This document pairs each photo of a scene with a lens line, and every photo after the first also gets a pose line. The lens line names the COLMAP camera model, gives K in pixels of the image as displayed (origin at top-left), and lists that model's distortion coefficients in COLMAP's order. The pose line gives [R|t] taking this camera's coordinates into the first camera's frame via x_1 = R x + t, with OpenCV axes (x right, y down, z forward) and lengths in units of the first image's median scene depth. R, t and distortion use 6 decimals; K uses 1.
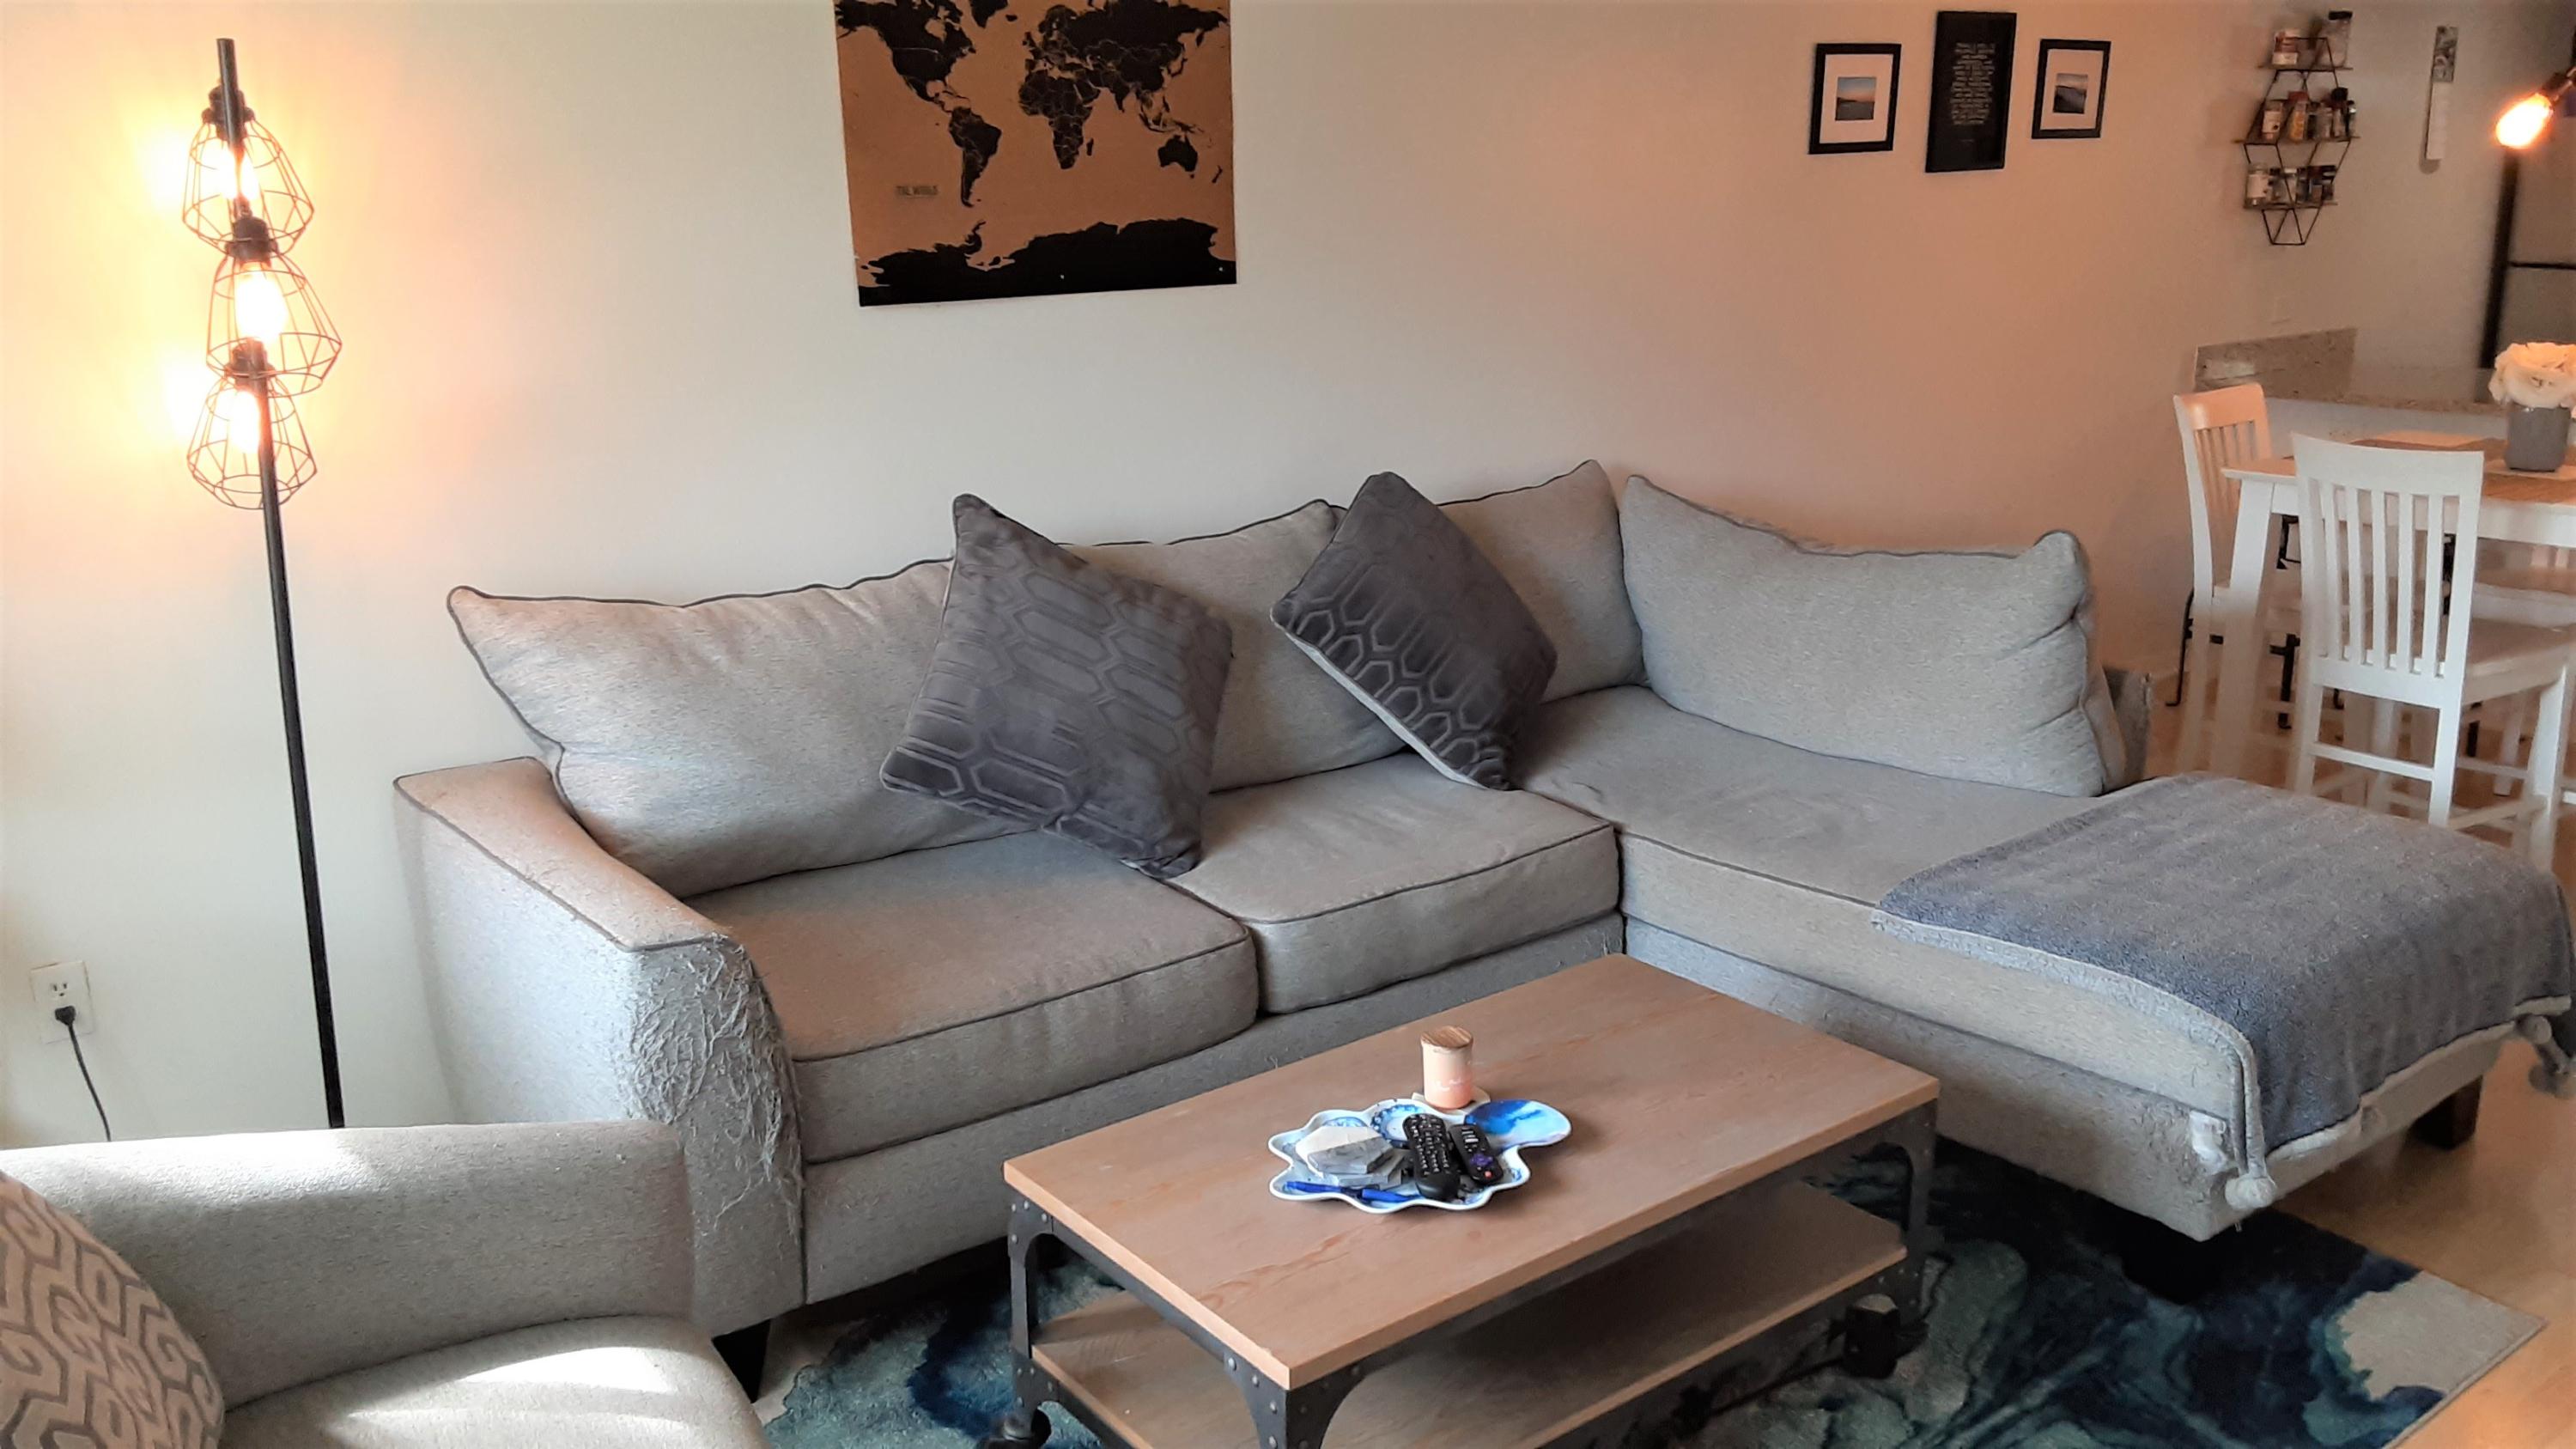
lens RADIAL K [[2069.6, 0, 1286.9], [0, 2069.6, 707.3], [0, 0, 1]] dist [0.103322, -0.151935]
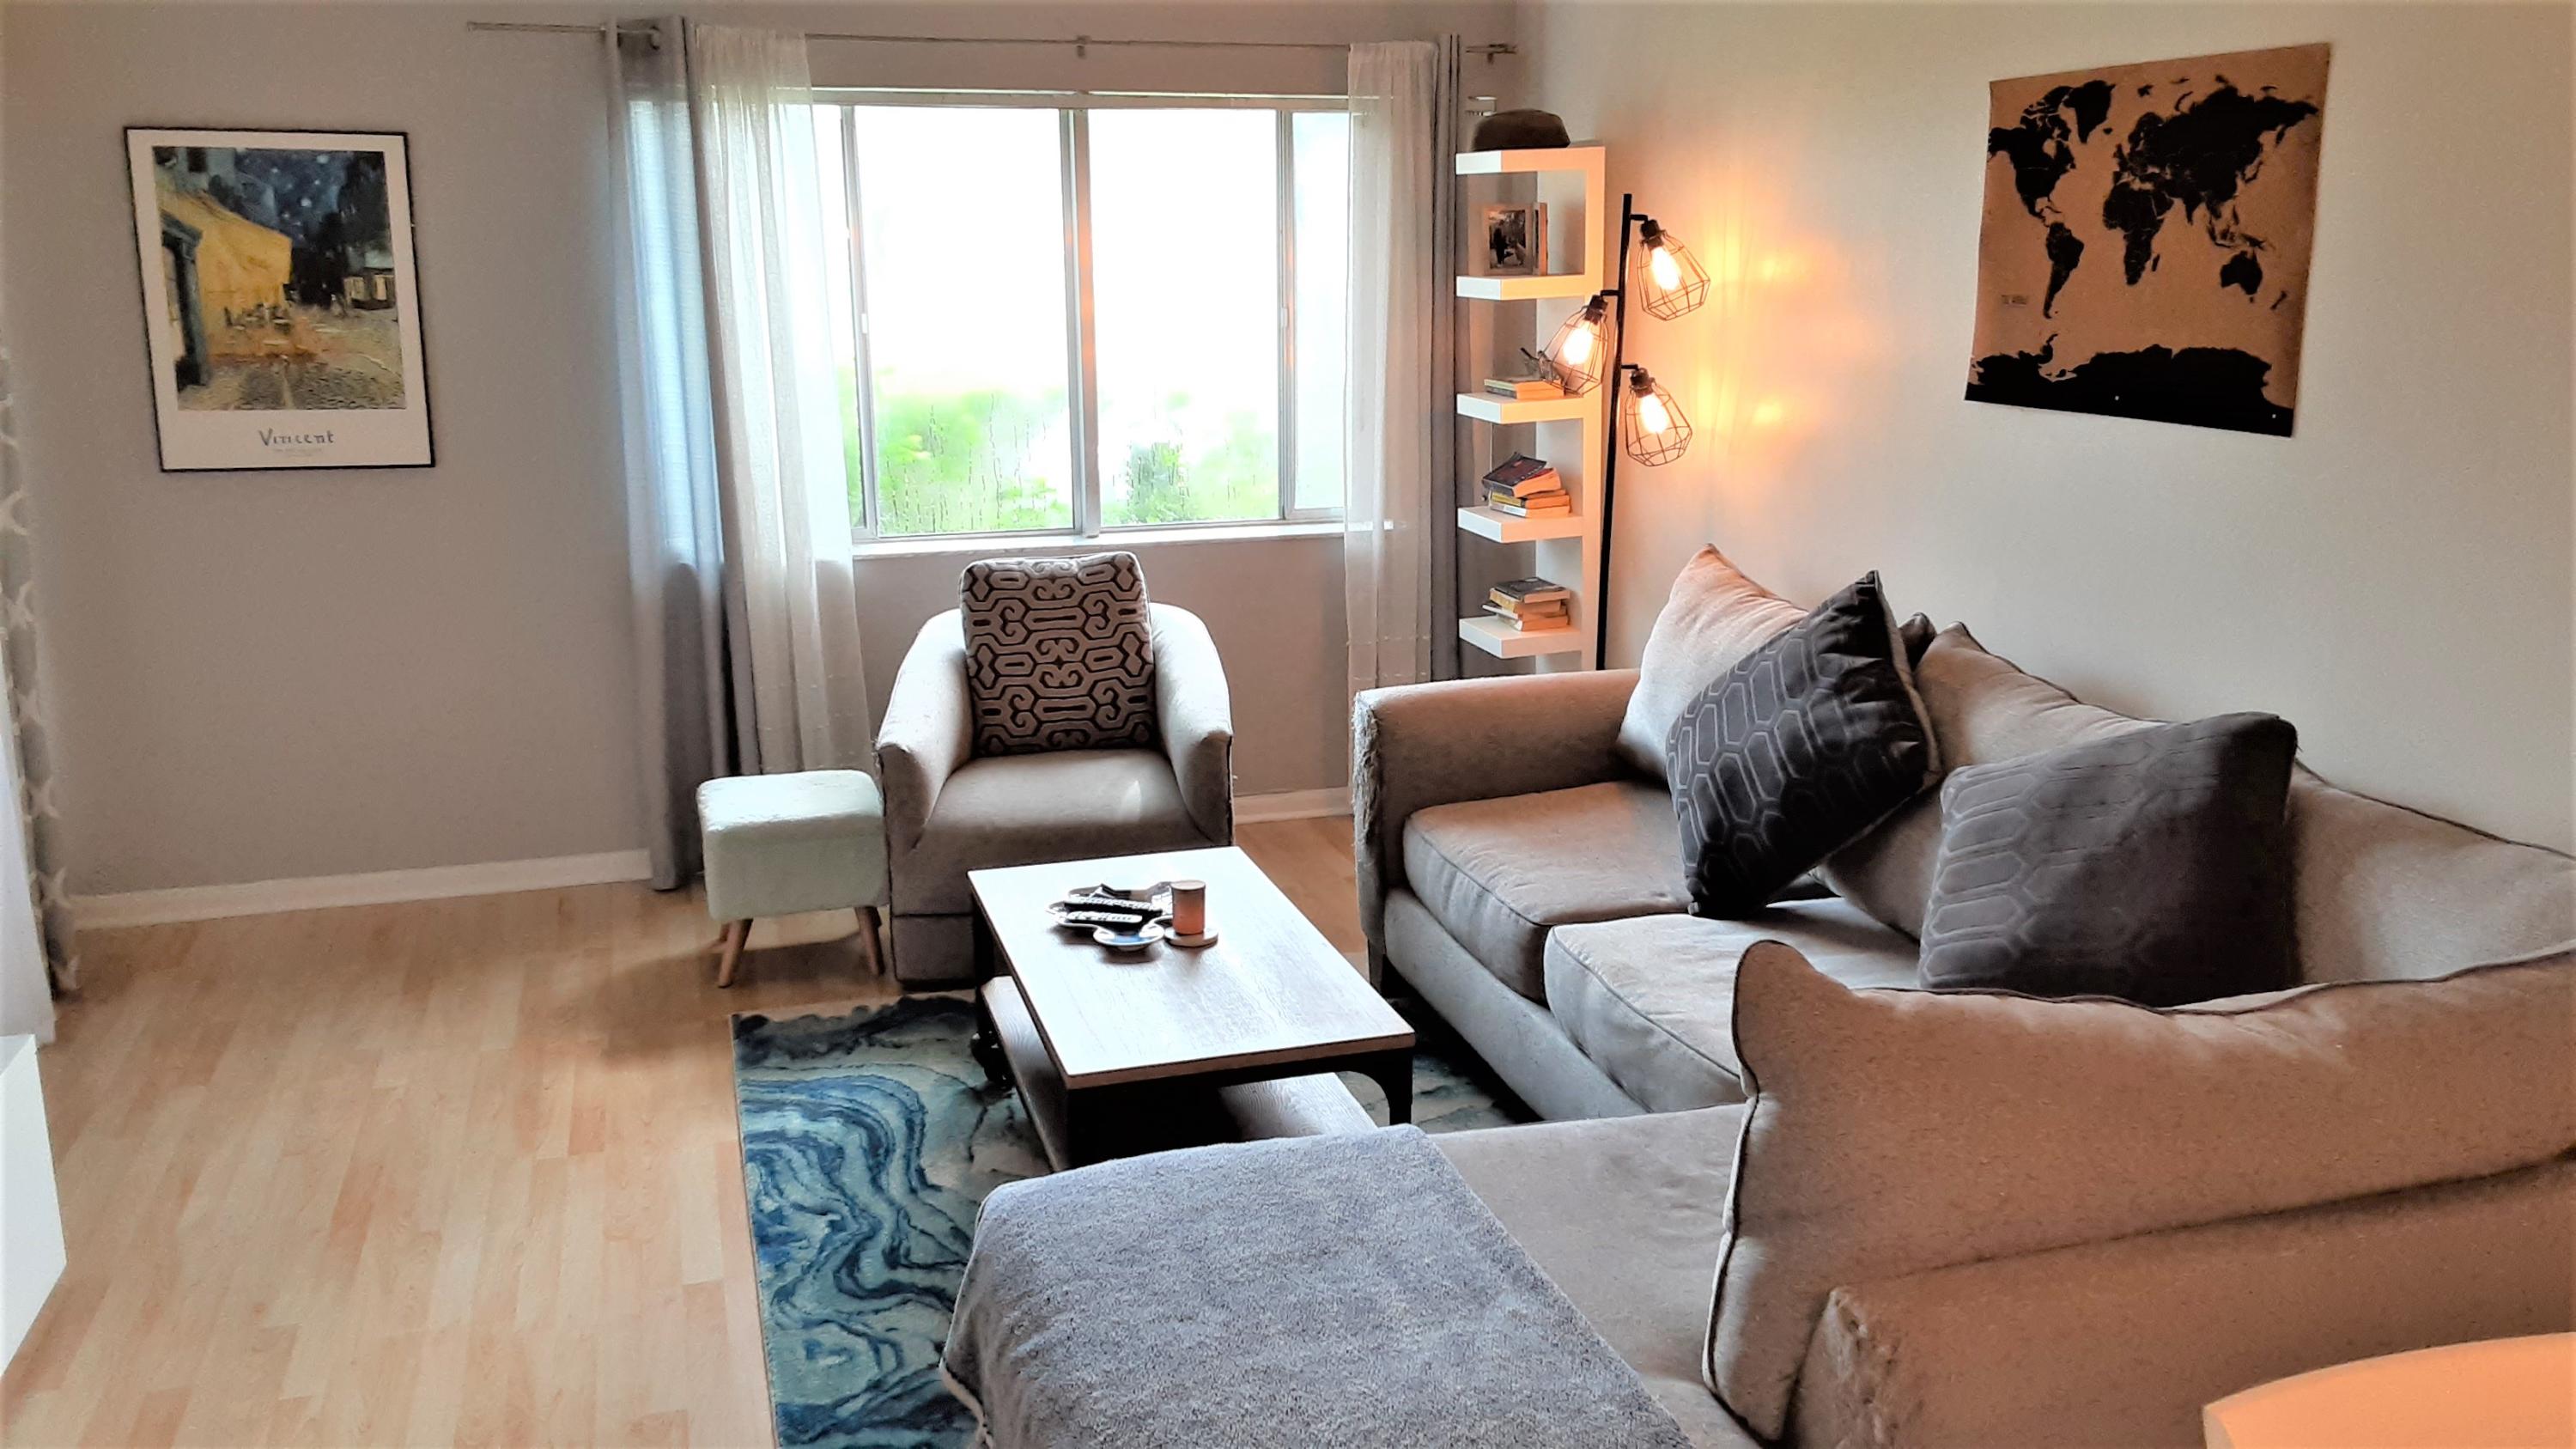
lens RADIAL K [[2069.6, 0, 1289.0], [0, 2069.6, 707.5], [0, 0, 1]] dist [0.103322, -0.151935]
pose [[-0.363678, 0.227823, -0.903236, 0.928740], [-0.224328, 0.919676, 0.322293, -0.305306], [0.904110, 0.319832, -0.283358, 0.994349]]
